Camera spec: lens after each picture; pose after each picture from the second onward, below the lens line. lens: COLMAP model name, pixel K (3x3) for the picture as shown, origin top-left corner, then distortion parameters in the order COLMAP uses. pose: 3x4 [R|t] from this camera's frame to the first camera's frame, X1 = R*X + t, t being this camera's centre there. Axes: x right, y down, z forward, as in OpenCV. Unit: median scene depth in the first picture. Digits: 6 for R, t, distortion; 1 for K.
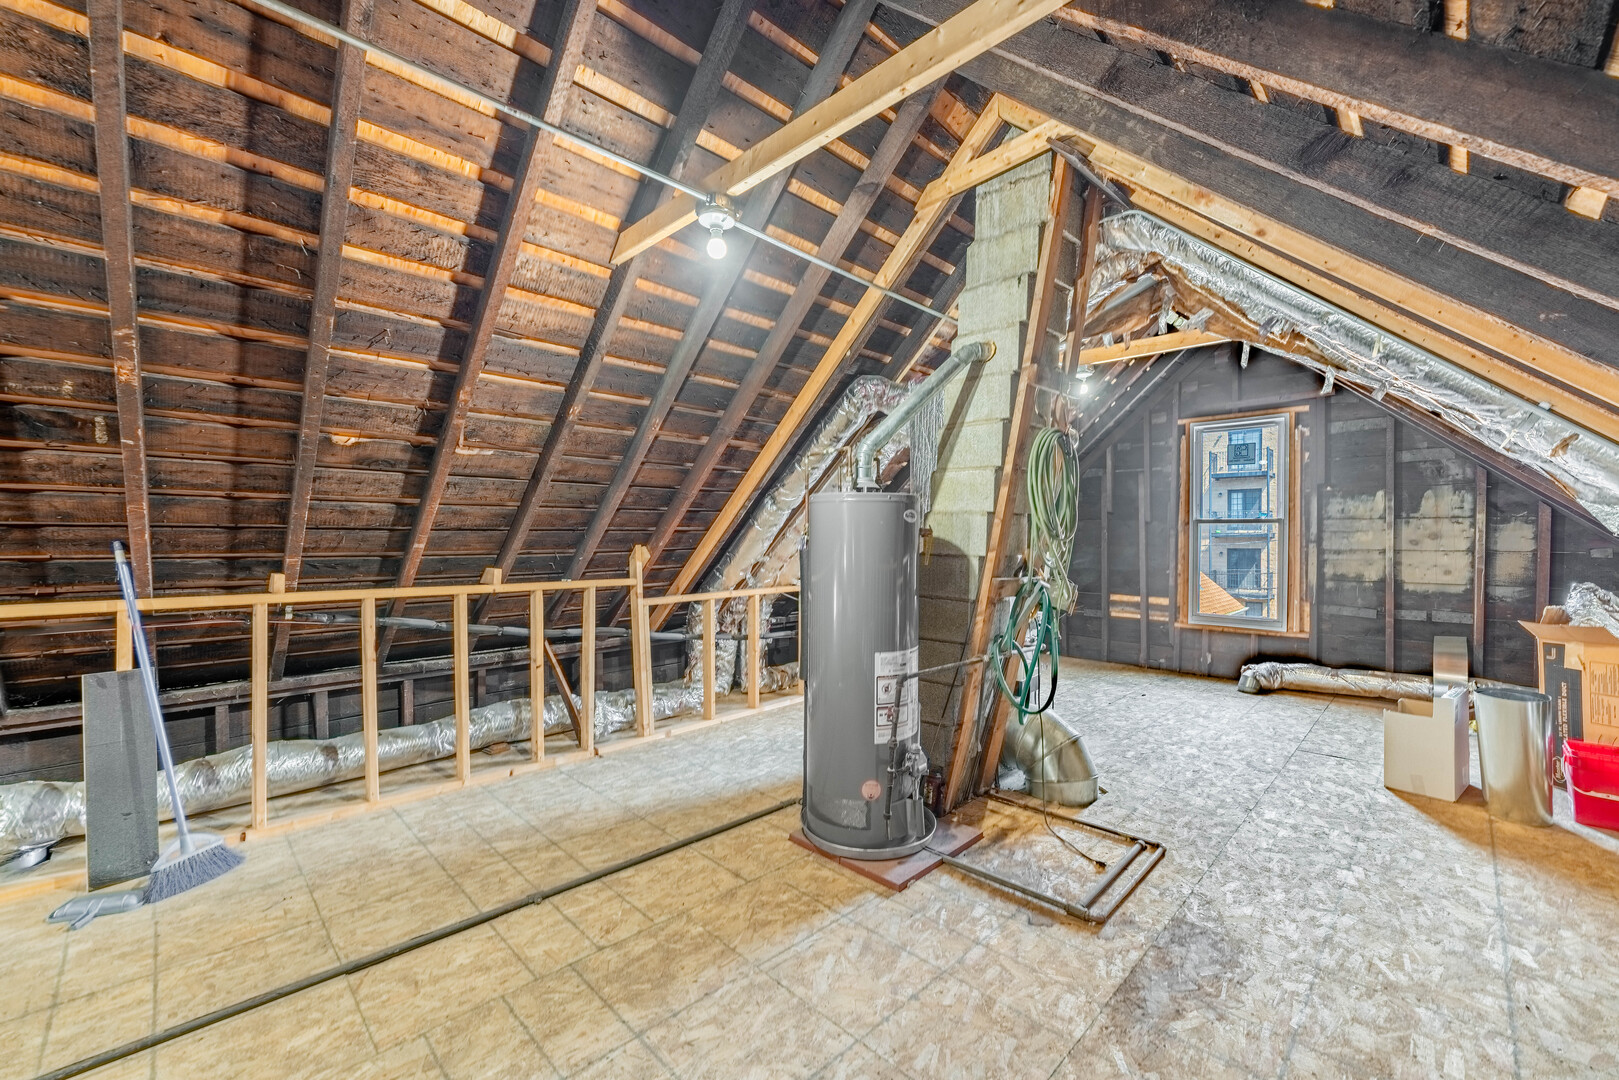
lens RADIAL K [[660.8, 0, 810.2], [0, 660.8, 544.8], [0, 0, 1]] dist [-0.000233, 0.000003]
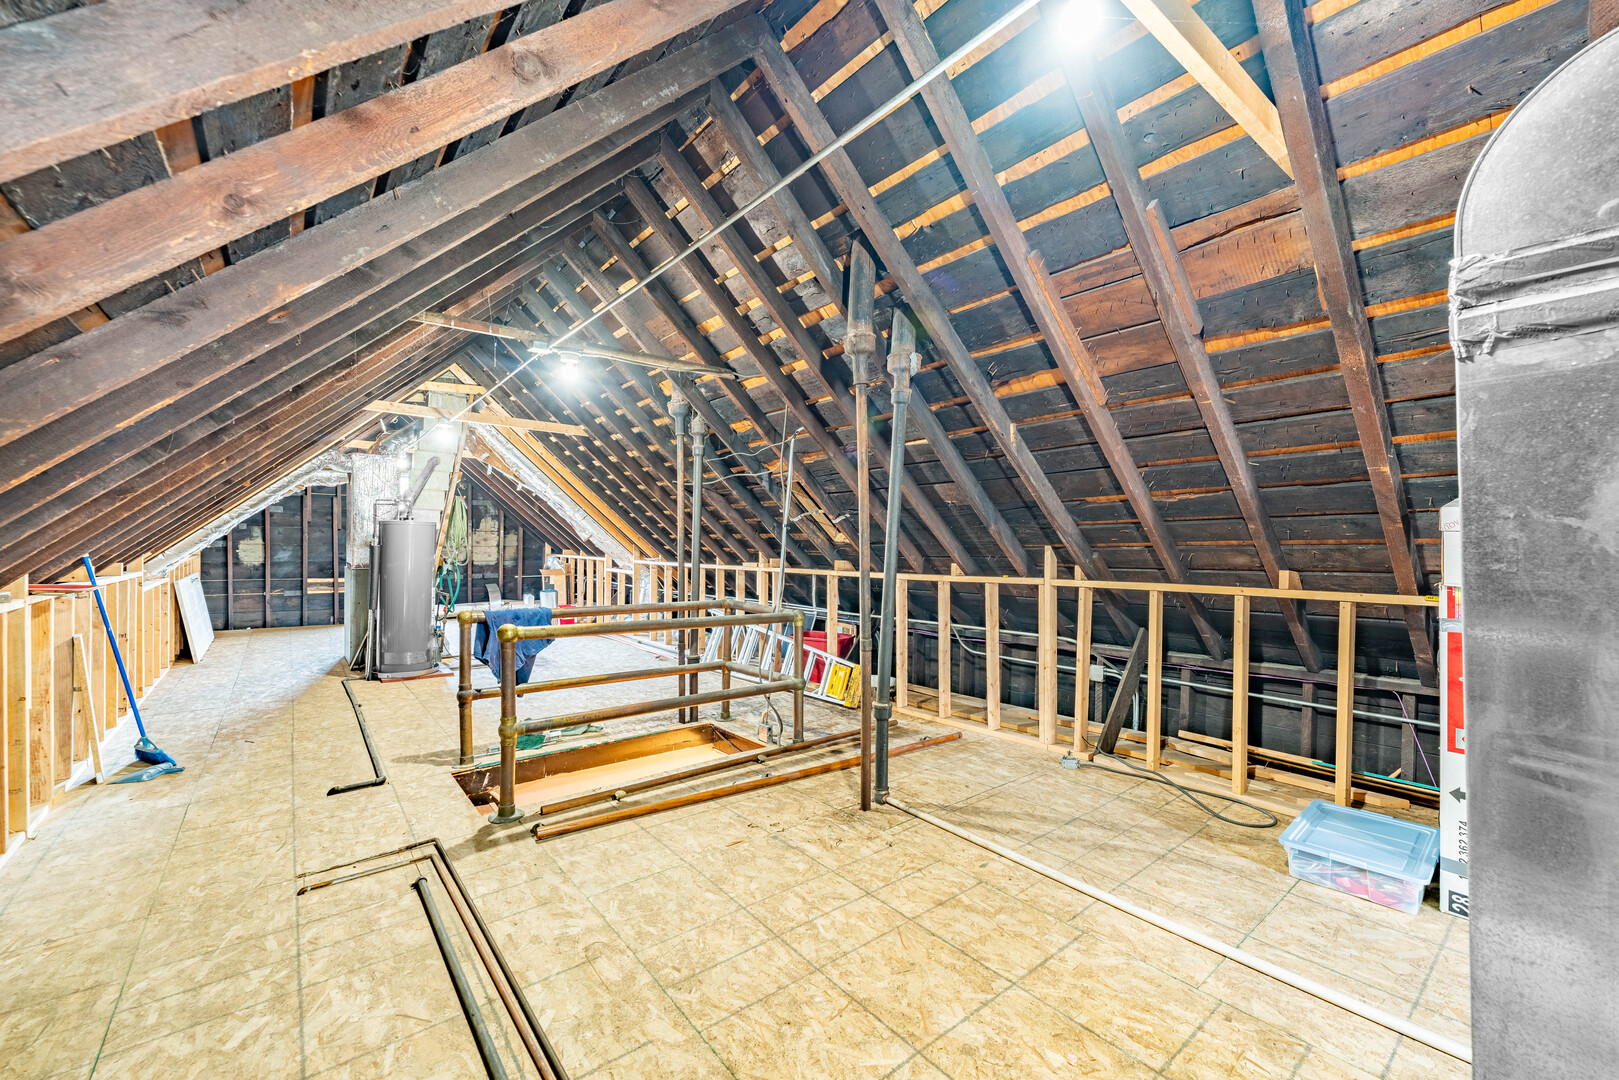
lens RADIAL K [[660.8, 0, 810.0], [0, 660.8, 542.9], [0, 0, 1]] dist [-0.000233, 0.000003]
pose [[0.123271, -0.001542, 0.992372, -1.130429], [0.005020, 0.999987, 0.000931, 0.001529], [-0.992360, 0.004867, 0.123277, -0.359917]]
